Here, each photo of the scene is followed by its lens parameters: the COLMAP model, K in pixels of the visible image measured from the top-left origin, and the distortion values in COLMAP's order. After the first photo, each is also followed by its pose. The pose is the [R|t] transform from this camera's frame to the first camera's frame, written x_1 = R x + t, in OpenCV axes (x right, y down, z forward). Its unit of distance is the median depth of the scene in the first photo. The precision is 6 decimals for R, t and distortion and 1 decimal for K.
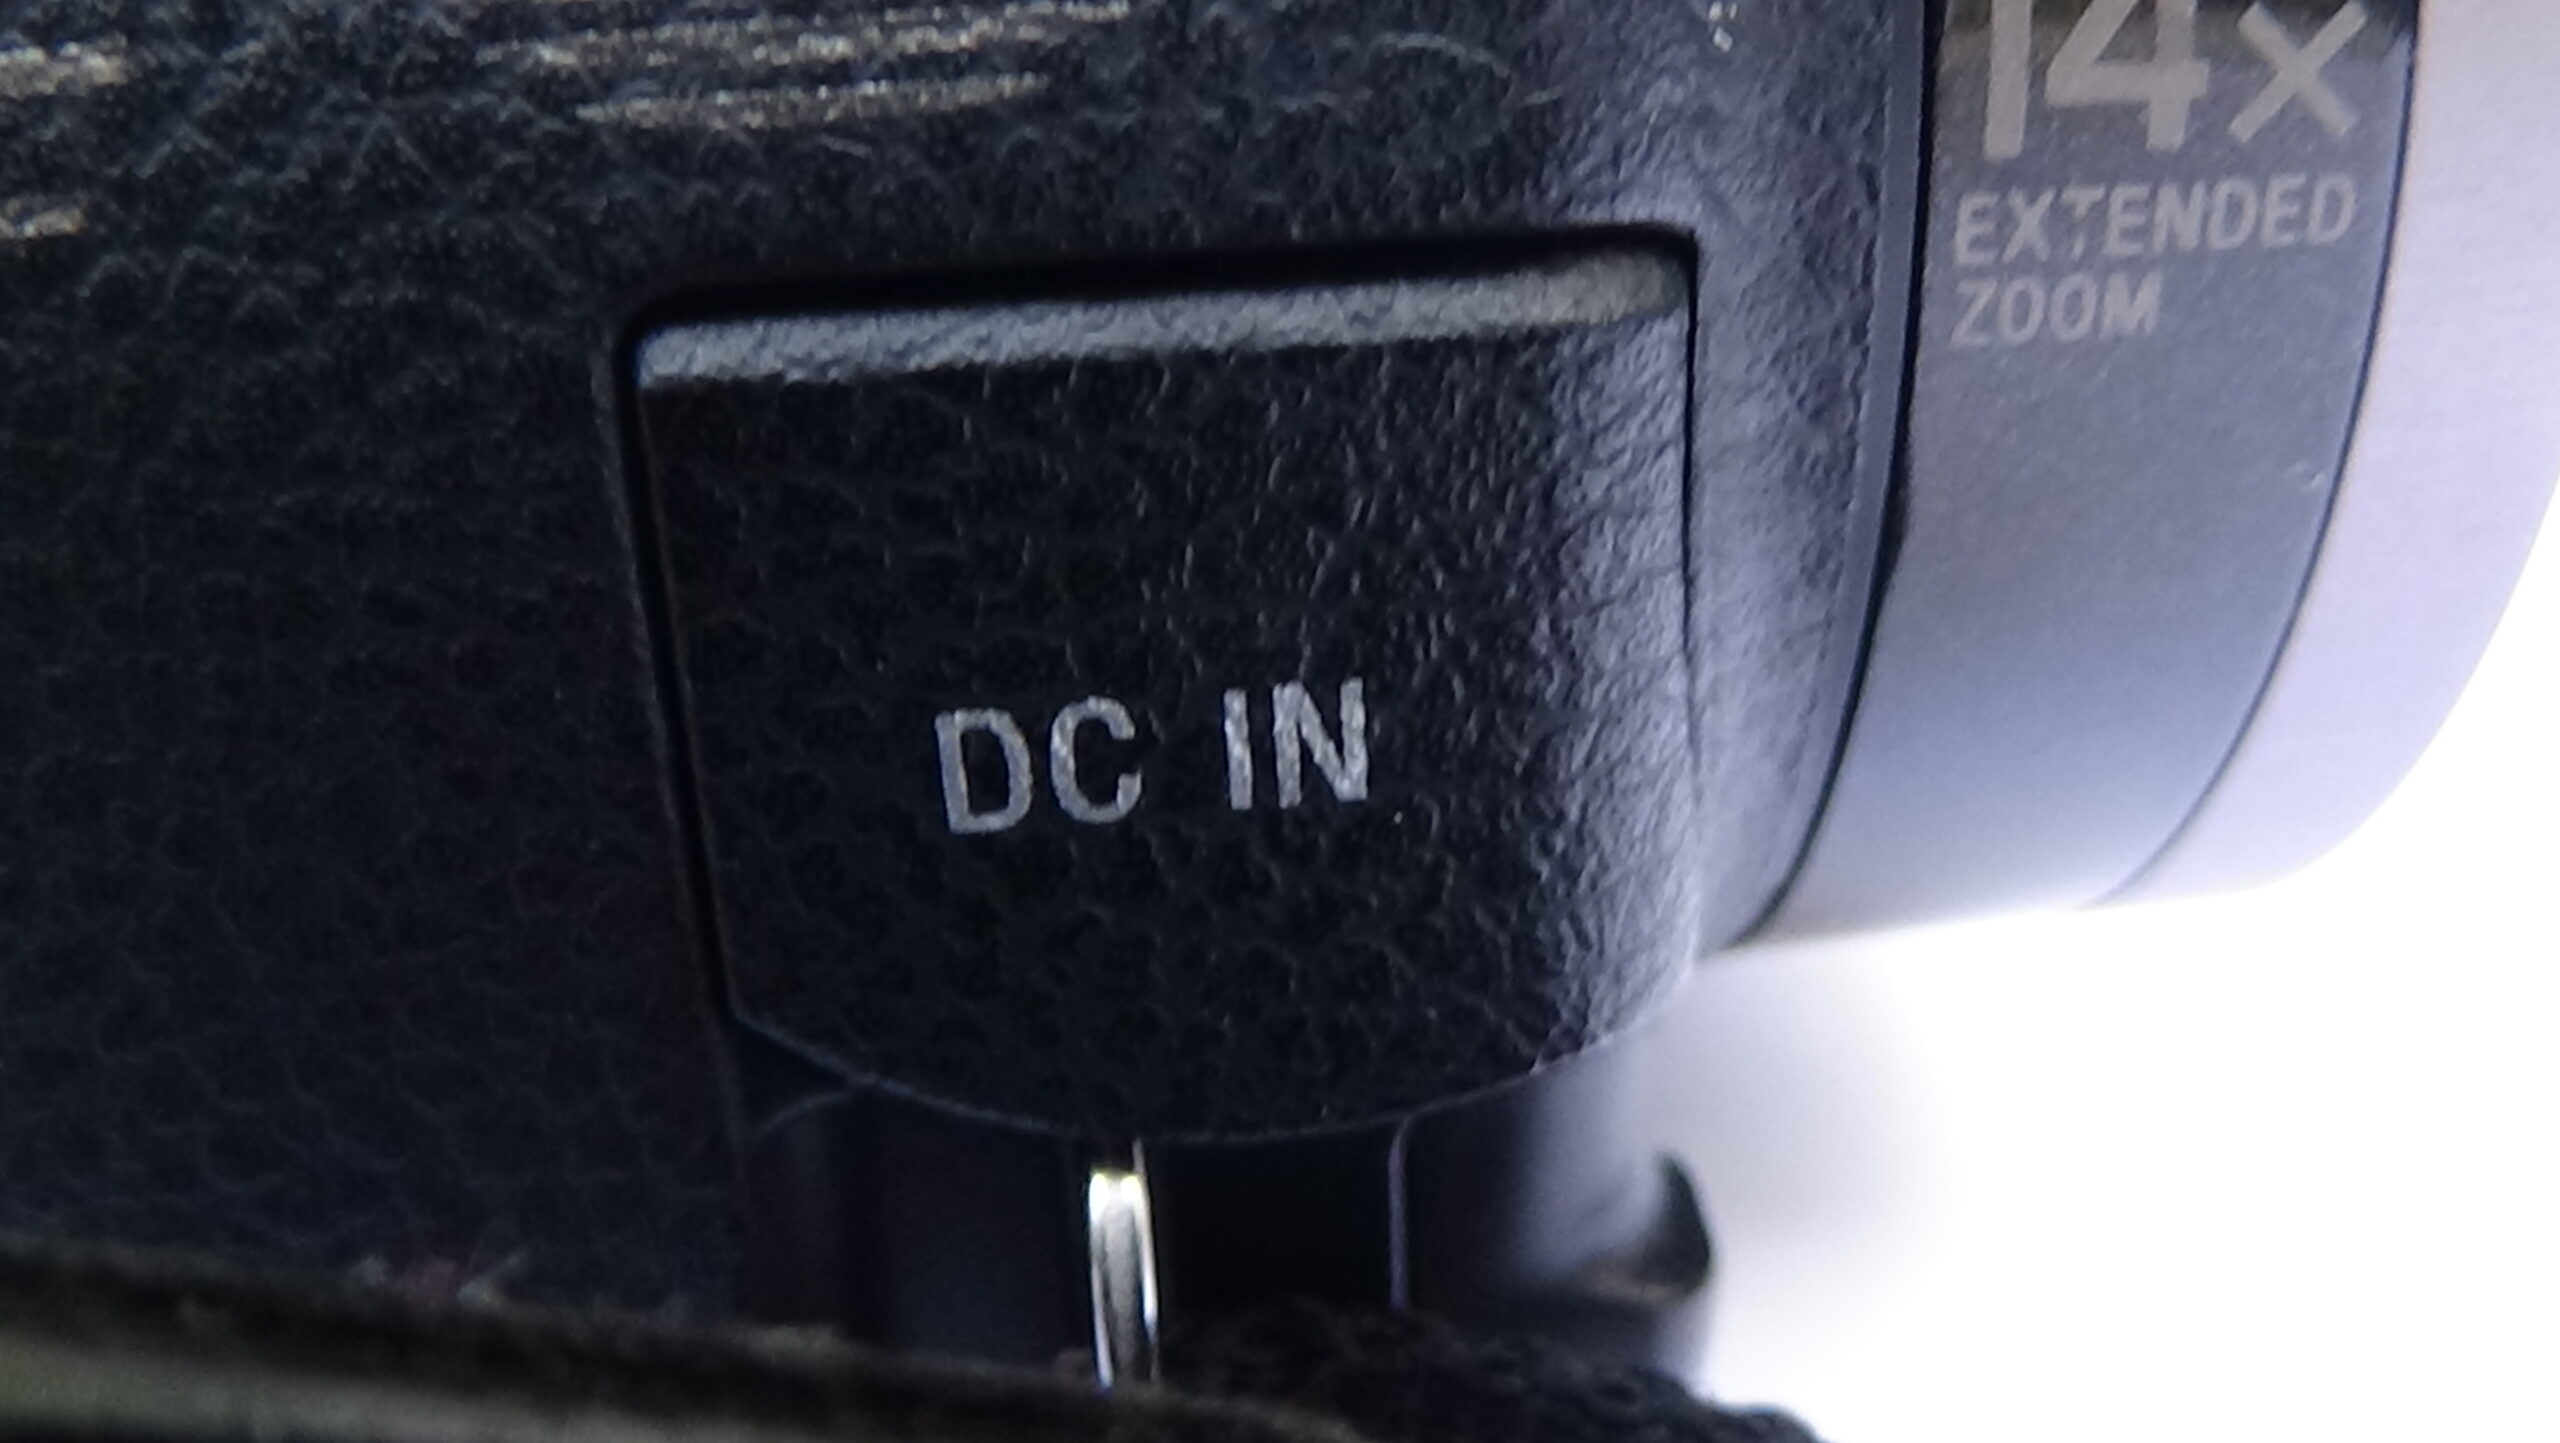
lens RADIAL K [[2702.7, 0, 1280.6], [0, 2702.7, 722.1], [0, 0, 1]] dist [-0.163181, 0.000000]
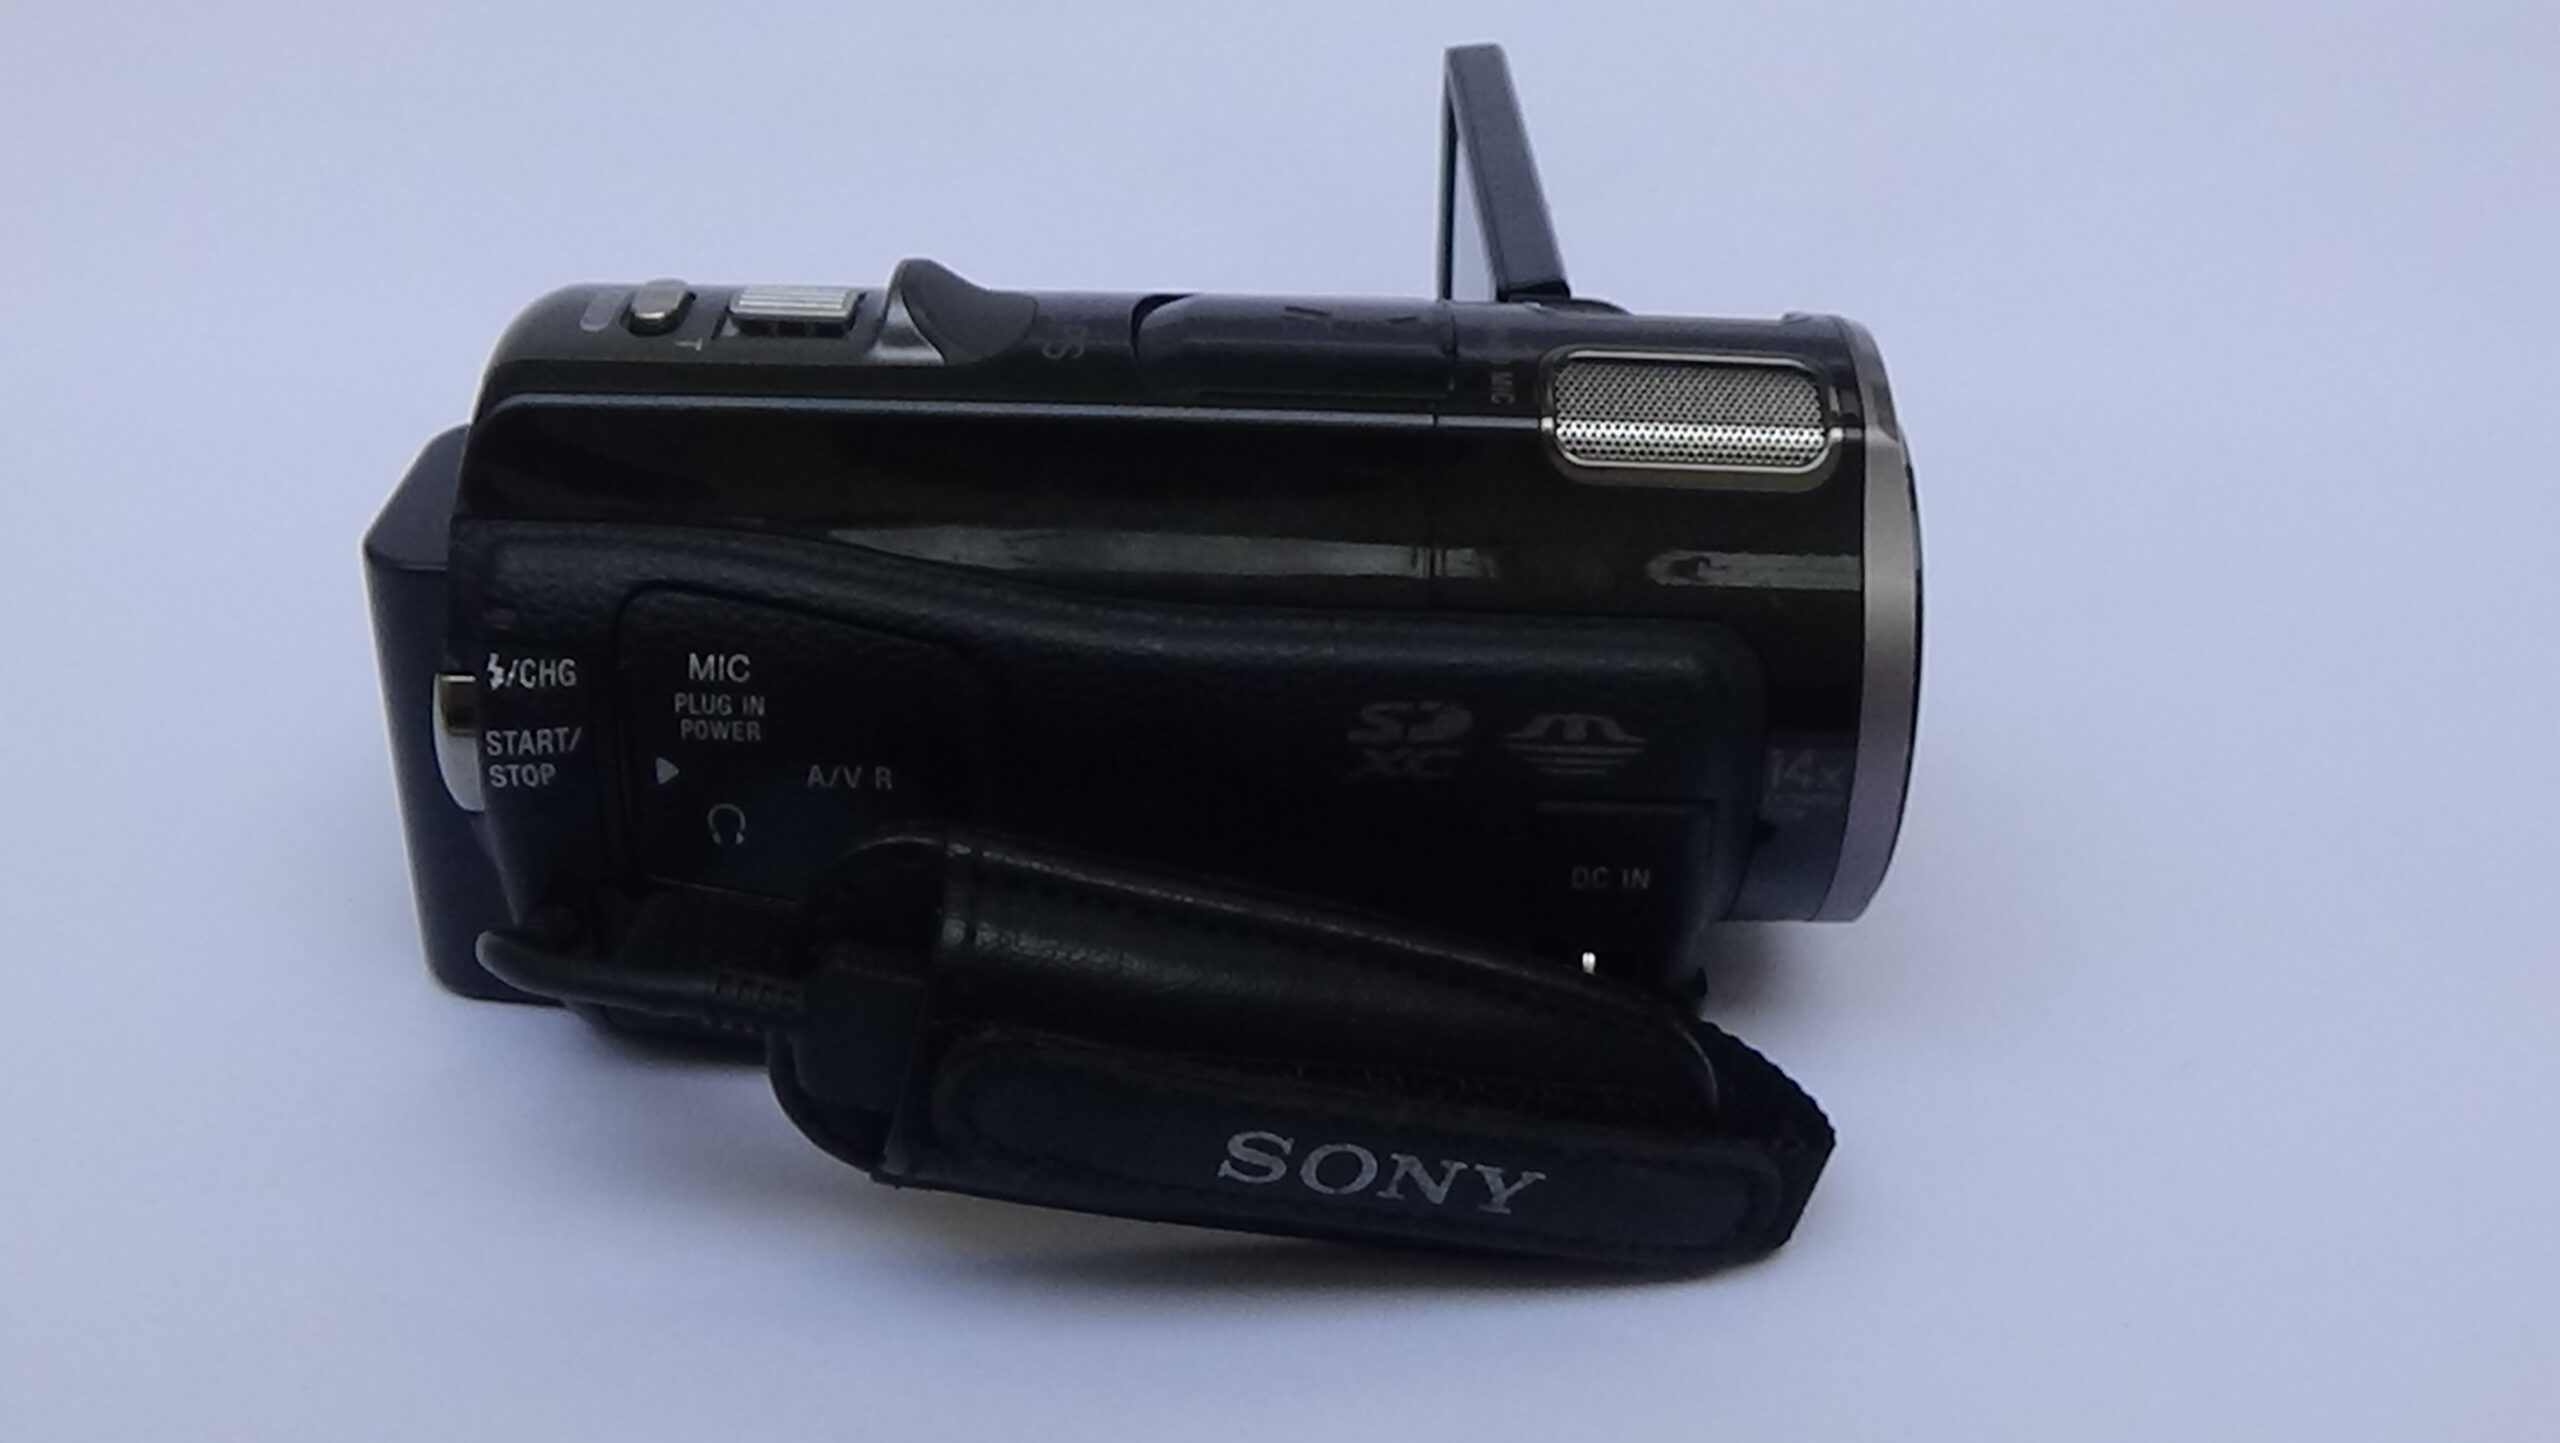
lens RADIAL K [[2702.7, 0, 1281.4], [0, 2702.7, 722.8], [0, 0, 1]] dist [-0.163181, 0.000000]
pose [[0.993175, 0.101945, -0.056657, -0.441637], [-0.099616, 0.994117, 0.042516, -0.477228], [0.060658, -0.036582, 0.997488, -4.598487]]
